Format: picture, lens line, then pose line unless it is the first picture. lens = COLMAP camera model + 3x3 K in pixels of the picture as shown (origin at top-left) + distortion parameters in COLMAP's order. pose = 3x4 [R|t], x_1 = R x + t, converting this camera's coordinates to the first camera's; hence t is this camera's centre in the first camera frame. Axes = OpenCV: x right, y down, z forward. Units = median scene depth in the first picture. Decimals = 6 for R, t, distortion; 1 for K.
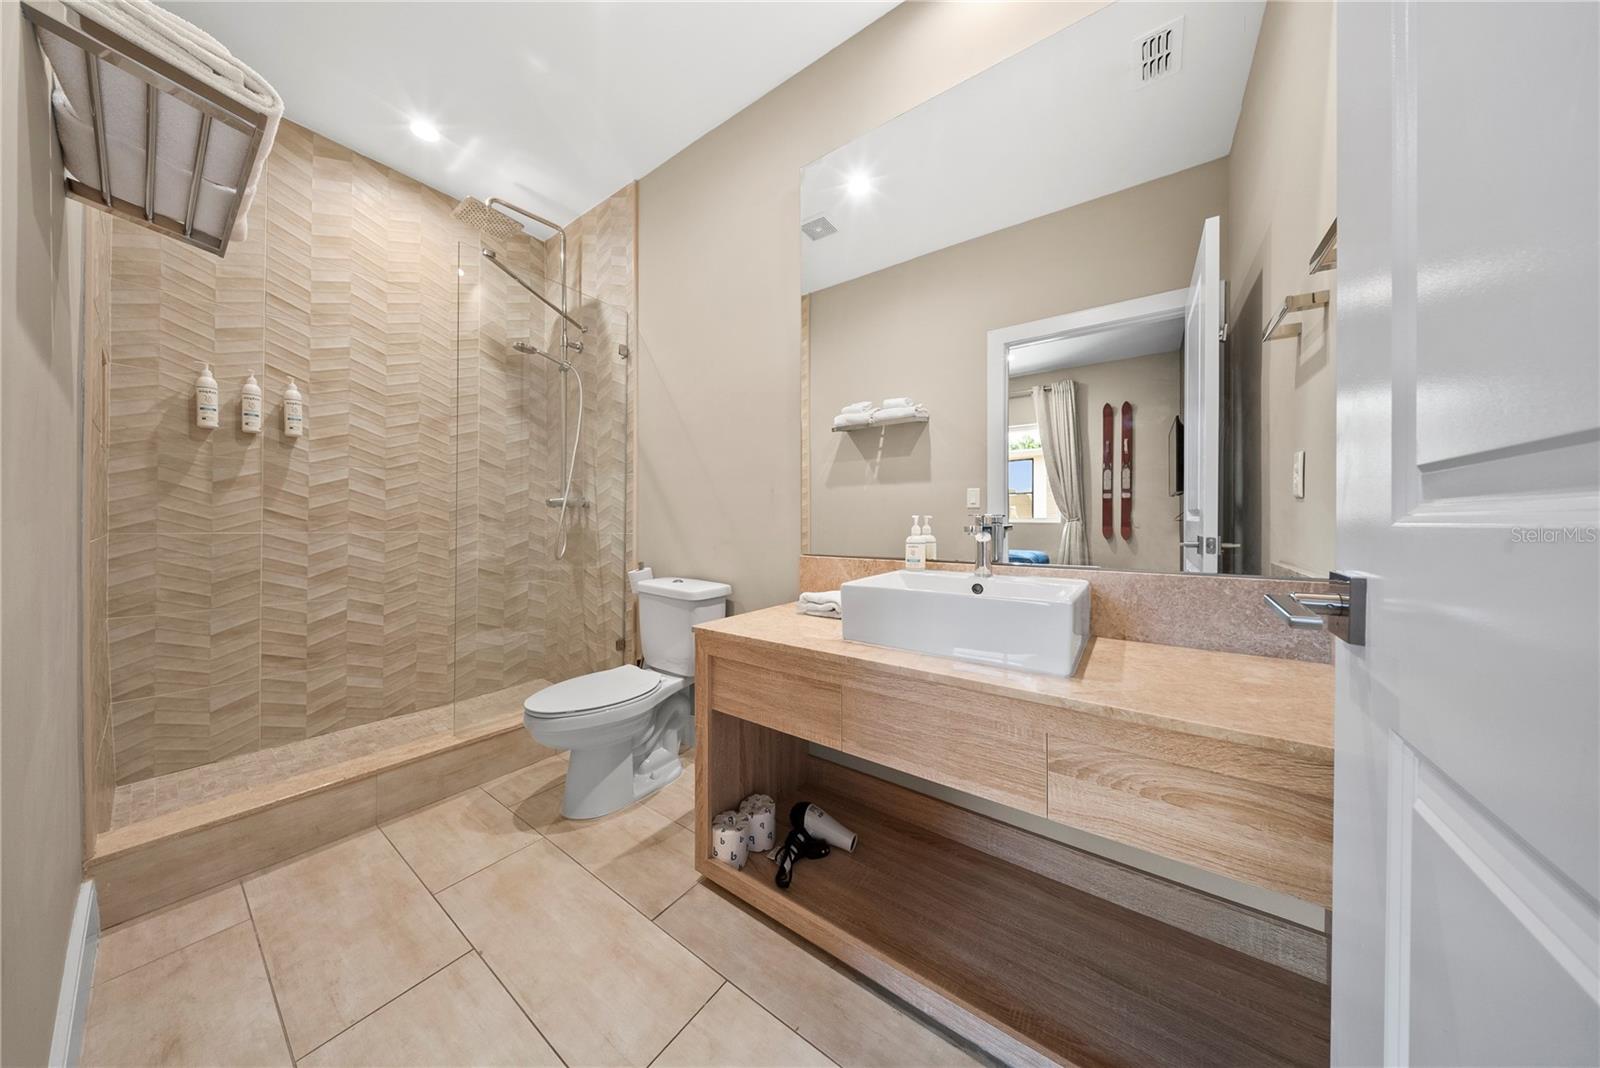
lens RADIAL K [[474.0, 0, 787.7], [0, 474.0, 531.1], [0, 0, 1]] dist [0.001245, 0.000027]
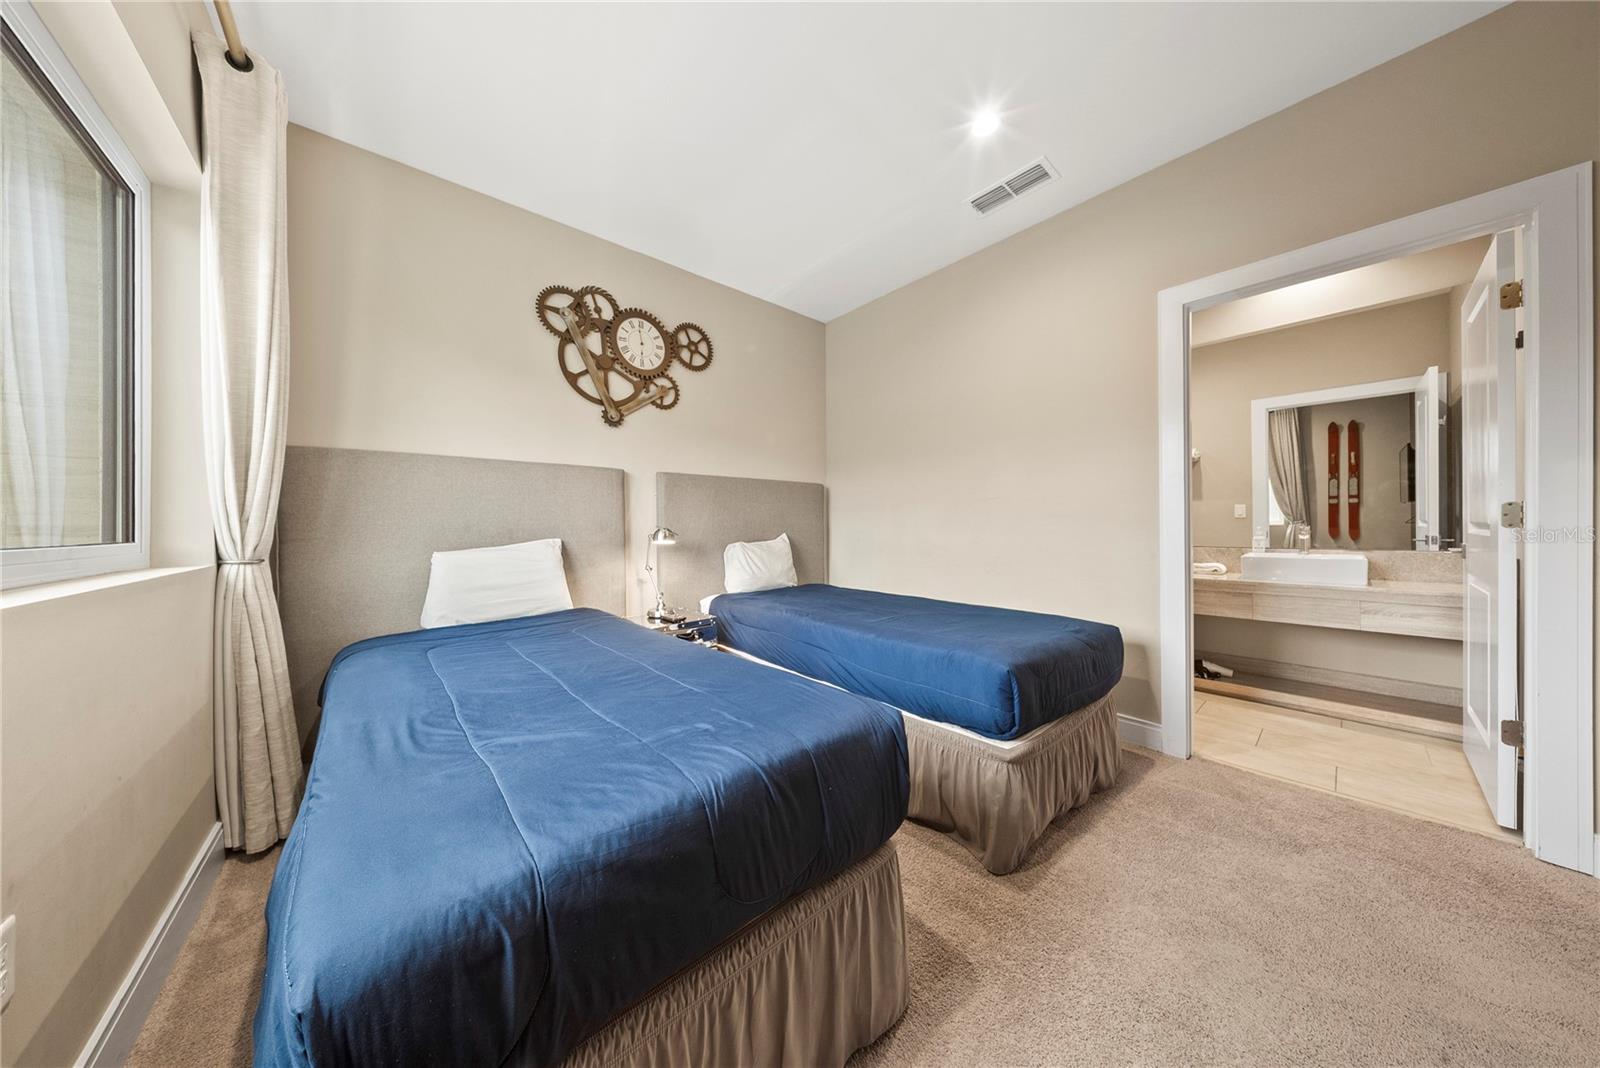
lens RADIAL K [[474.0, 0, 811.7], [0, 474.0, 530.0], [0, 0, 1]] dist [0.001245, 0.000027]
pose [[0.978226, -0.008442, -0.207369, -0.341531], [0.006965, 0.999945, -0.007848, -0.003752], [0.207424, 0.006233, 0.978231, -0.408913]]
